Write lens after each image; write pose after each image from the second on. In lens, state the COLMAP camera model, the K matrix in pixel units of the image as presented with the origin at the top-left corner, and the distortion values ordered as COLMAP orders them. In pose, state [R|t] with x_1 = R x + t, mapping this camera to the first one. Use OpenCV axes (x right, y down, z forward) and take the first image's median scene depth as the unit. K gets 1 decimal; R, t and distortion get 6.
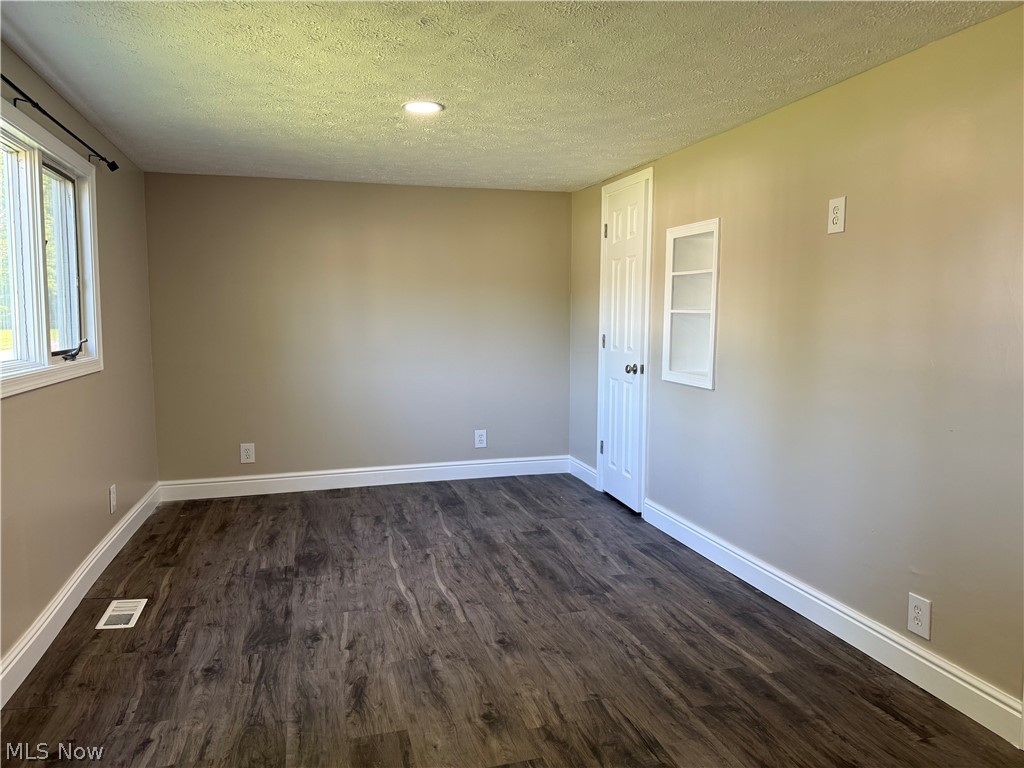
lens RADIAL K [[722.3, 0, 508.1], [0, 722.3, 375.6], [0, 0, 1]] dist [0.030753, -0.050479]
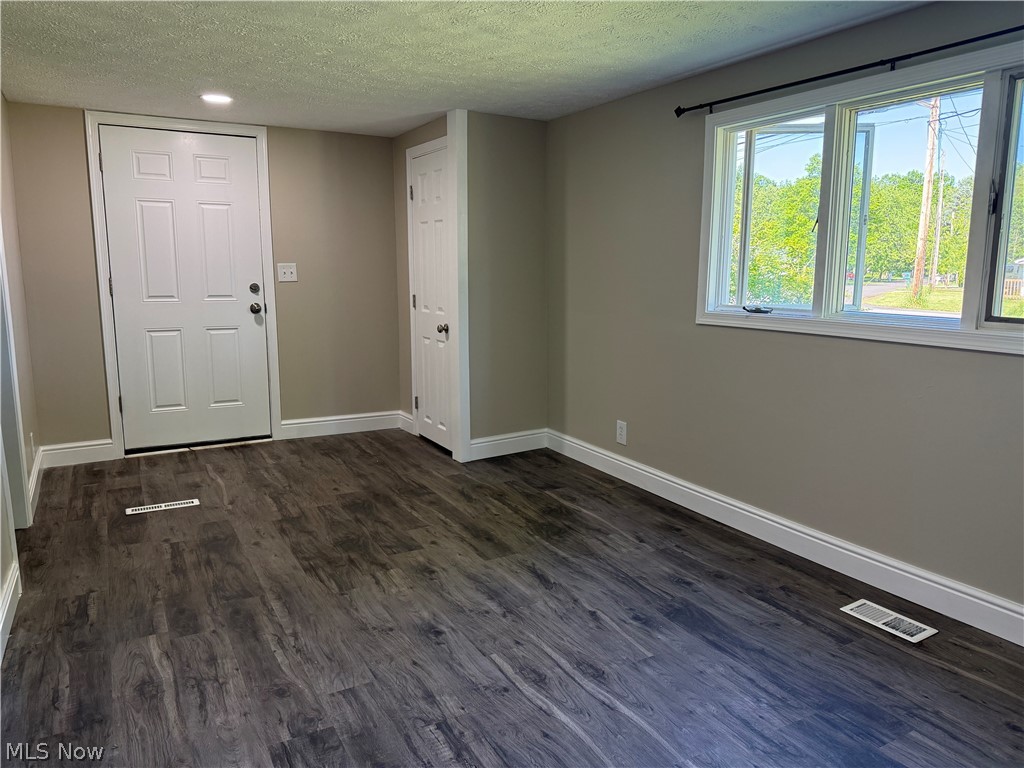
lens RADIAL K [[722.3, 0, 506.8], [0, 722.3, 377.4], [0, 0, 1]] dist [0.030753, -0.050479]
pose [[-0.973942, 0.025170, -0.225398, 0.097738], [-0.028314, 0.972553, 0.230951, -0.143214], [0.225025, 0.231315, -0.946497, 1.717958]]
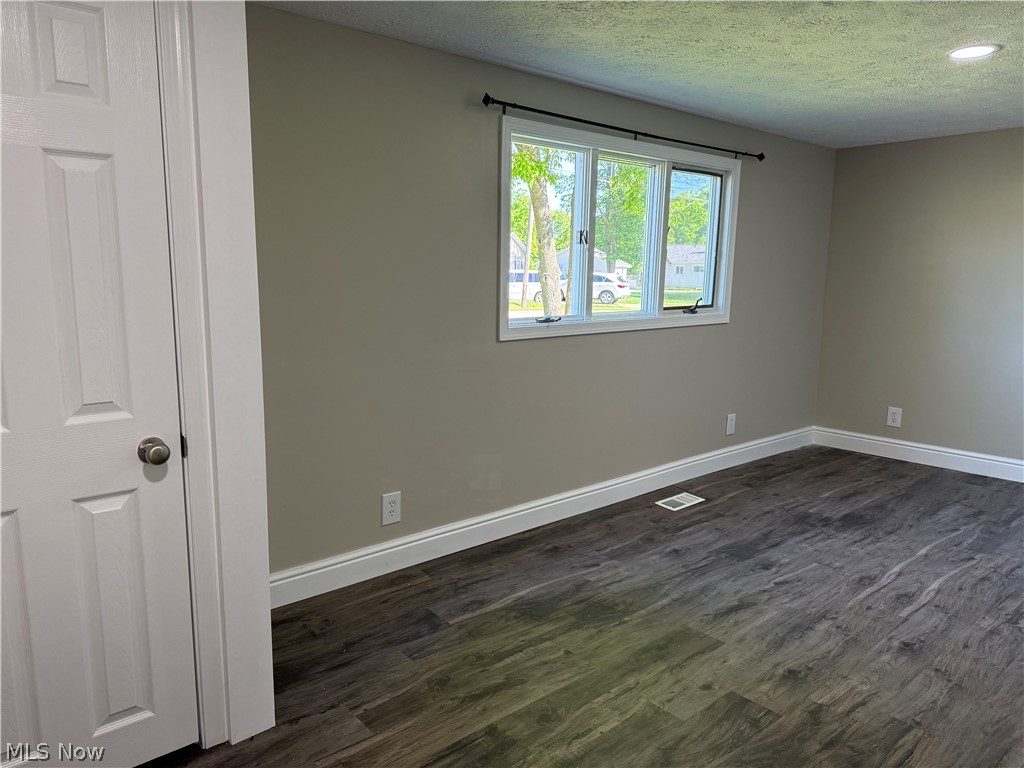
lens RADIAL K [[722.3, 0, 504.5], [0, 722.3, 379.3], [0, 0, 1]] dist [0.030753, -0.050479]
pose [[0.422882, 0.148328, -0.893963, 0.531103], [-0.087834, 0.988577, 0.122478, -0.037267], [0.901918, 0.026727, 0.431079, 0.116558]]
